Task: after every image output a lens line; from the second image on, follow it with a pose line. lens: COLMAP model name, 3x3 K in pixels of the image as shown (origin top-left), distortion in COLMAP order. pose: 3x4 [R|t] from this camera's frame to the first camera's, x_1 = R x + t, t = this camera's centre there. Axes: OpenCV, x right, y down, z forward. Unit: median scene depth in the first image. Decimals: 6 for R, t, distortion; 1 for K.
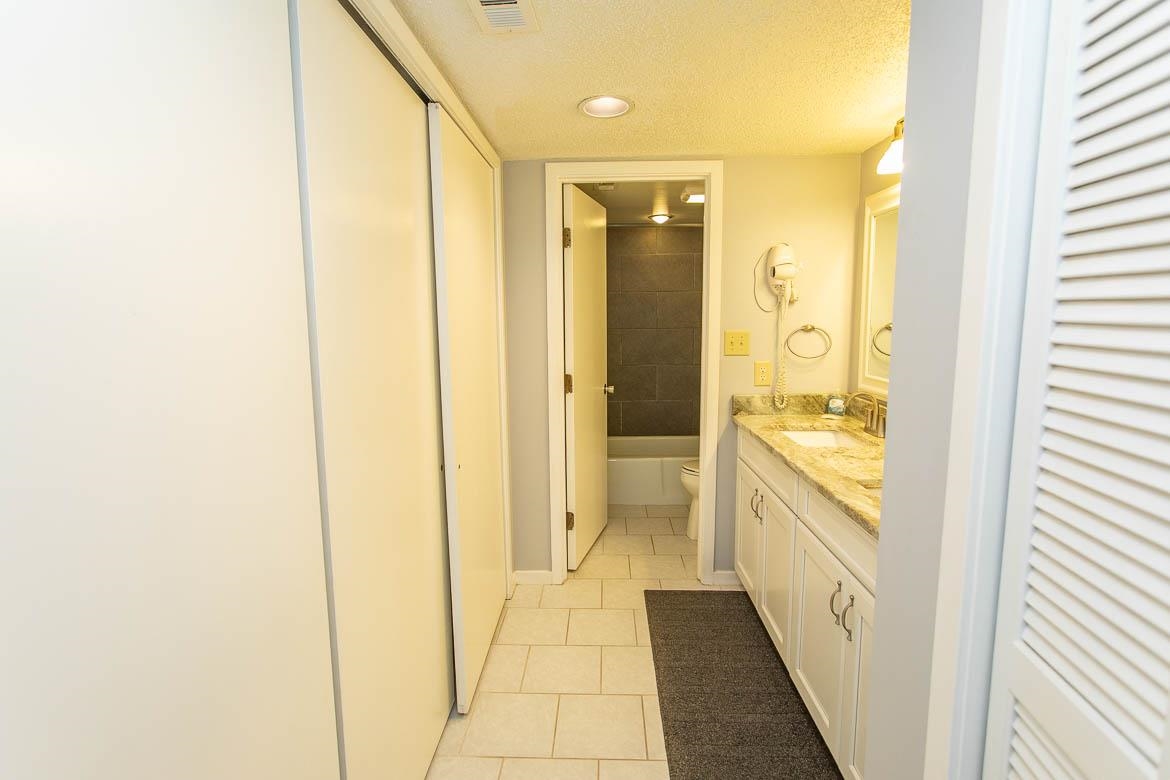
lens RADIAL K [[553.4, 0, 583.8], [0, 553.4, 385.4], [0, 0, 1]] dist [-0.033534, 0.018765]
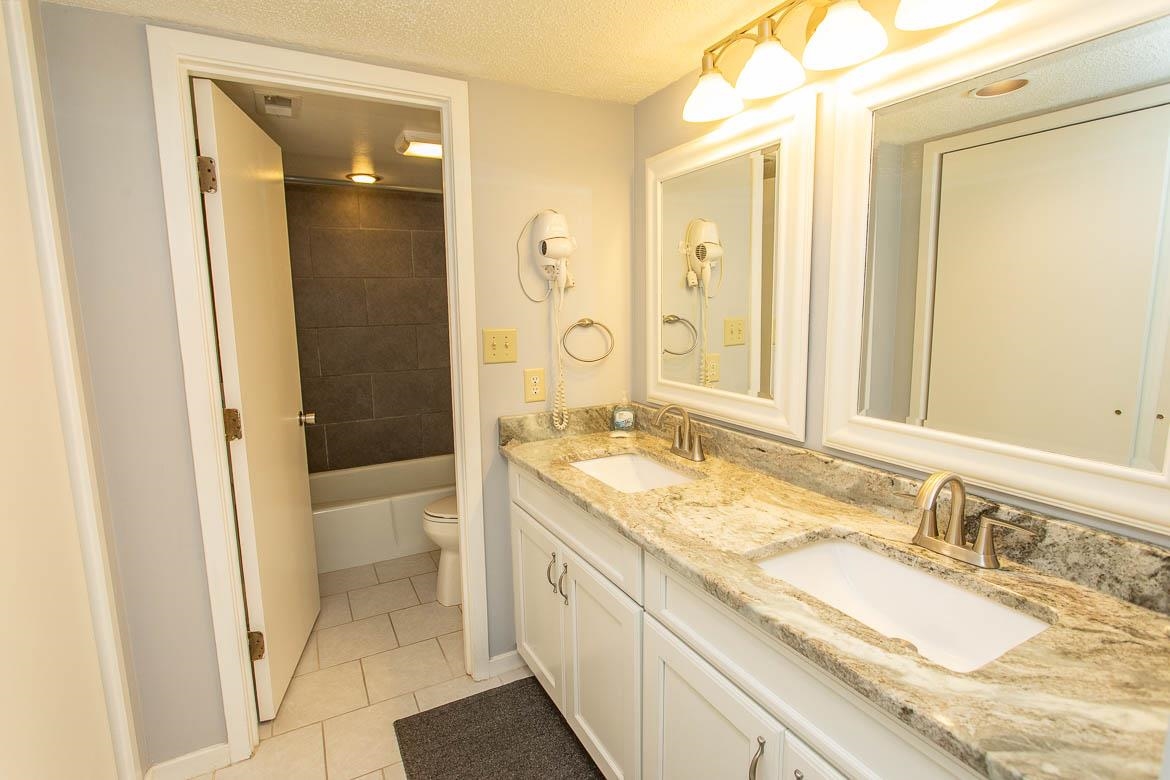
lens RADIAL K [[553.4, 0, 583.8], [0, 553.4, 385.4], [0, 0, 1]] dist [-0.033534, 0.018765]
pose [[0.865356, -0.073540, 0.495732, 0.011065], [0.067708, 0.997262, 0.029748, -0.038878], [-0.496563, 0.007822, 0.867966, 0.318254]]
